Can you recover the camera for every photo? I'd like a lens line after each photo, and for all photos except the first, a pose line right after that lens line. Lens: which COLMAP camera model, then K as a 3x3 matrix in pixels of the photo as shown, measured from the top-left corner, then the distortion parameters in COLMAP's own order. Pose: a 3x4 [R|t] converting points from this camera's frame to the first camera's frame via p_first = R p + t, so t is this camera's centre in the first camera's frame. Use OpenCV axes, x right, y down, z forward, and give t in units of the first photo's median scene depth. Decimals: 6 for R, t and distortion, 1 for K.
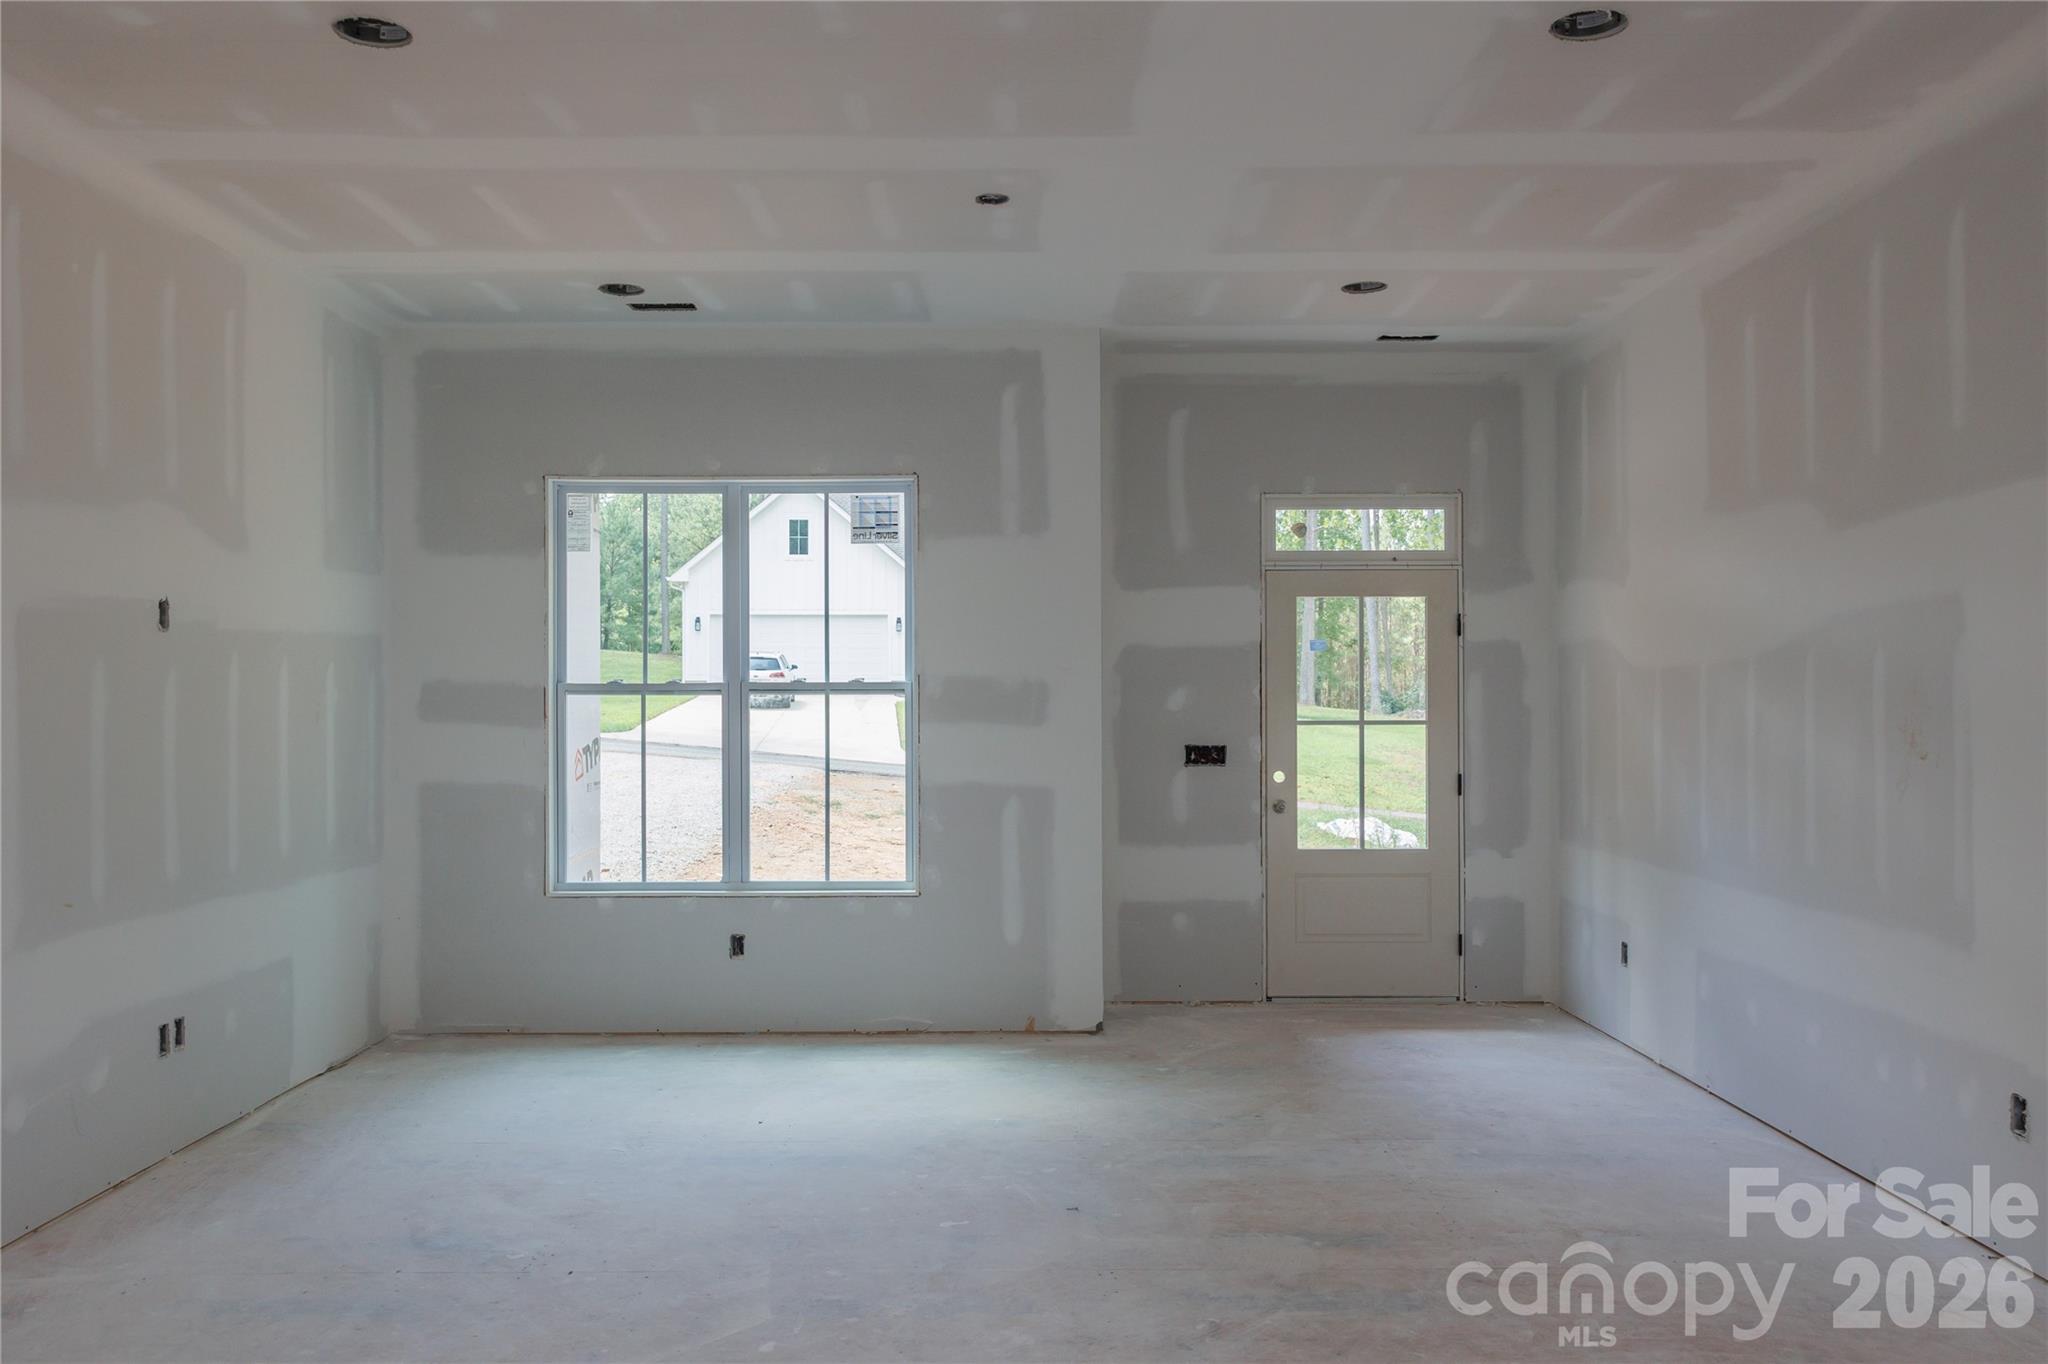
lens RADIAL K [[1688.8, 0, 1008.2], [0, 1688.8, 671.3], [0, 0, 1]] dist [0.017080, 0.003129]
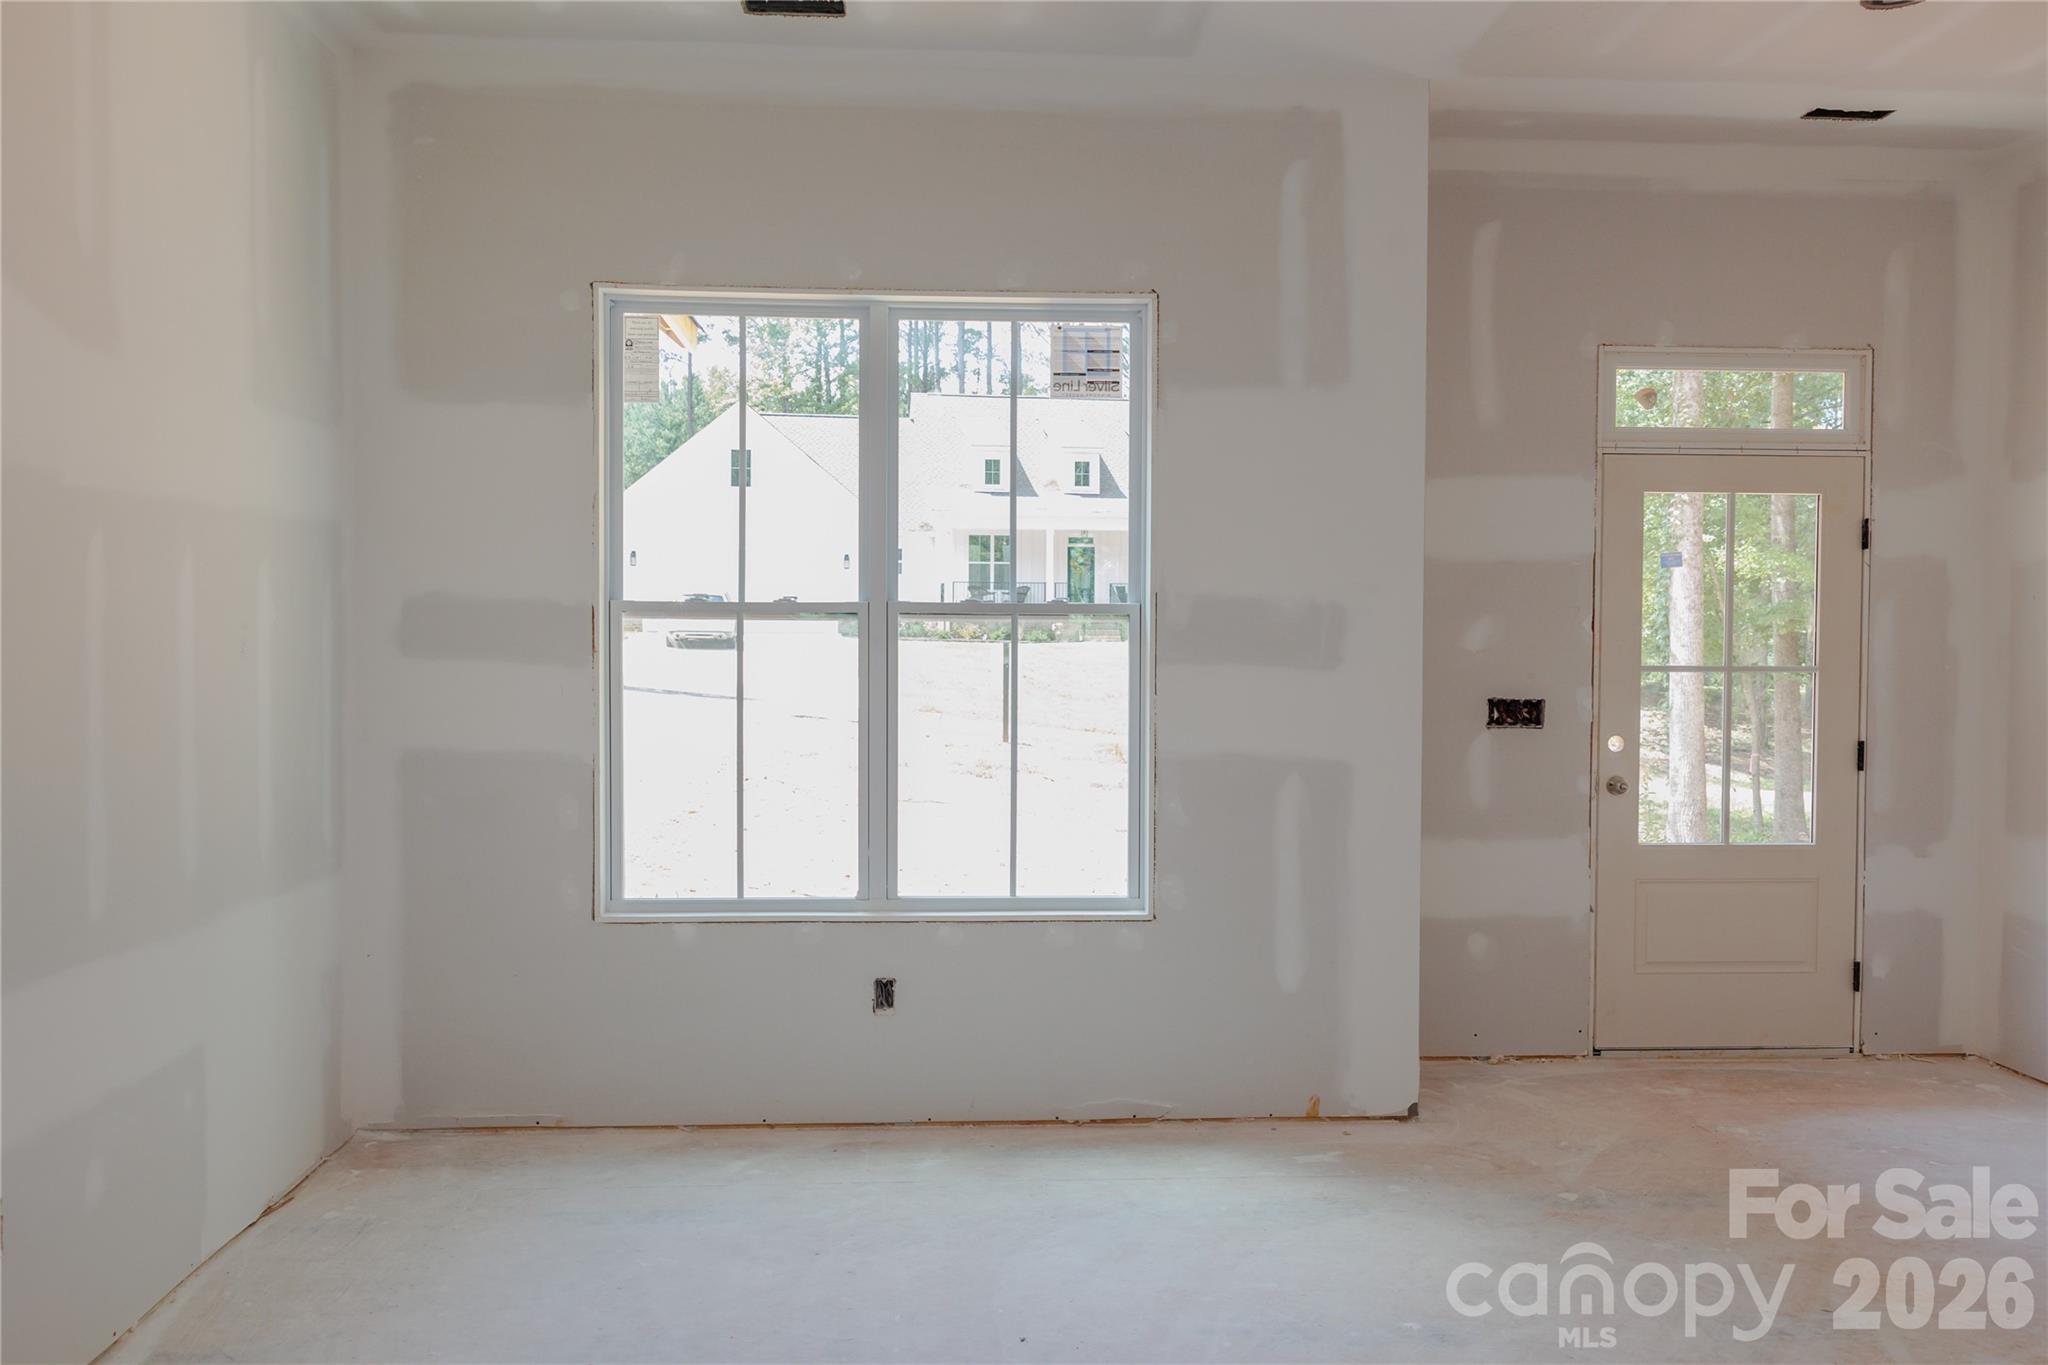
lens RADIAL K [[1688.8, 0, 1030.4], [0, 1688.8, 670.4], [0, 0, 1]] dist [0.017080, 0.003129]
pose [[0.998115, 0.007642, 0.060891, -0.141712], [-0.009628, 0.999429, 0.032393, 0.011480], [-0.060608, -0.032918, 0.997619, 0.326367]]
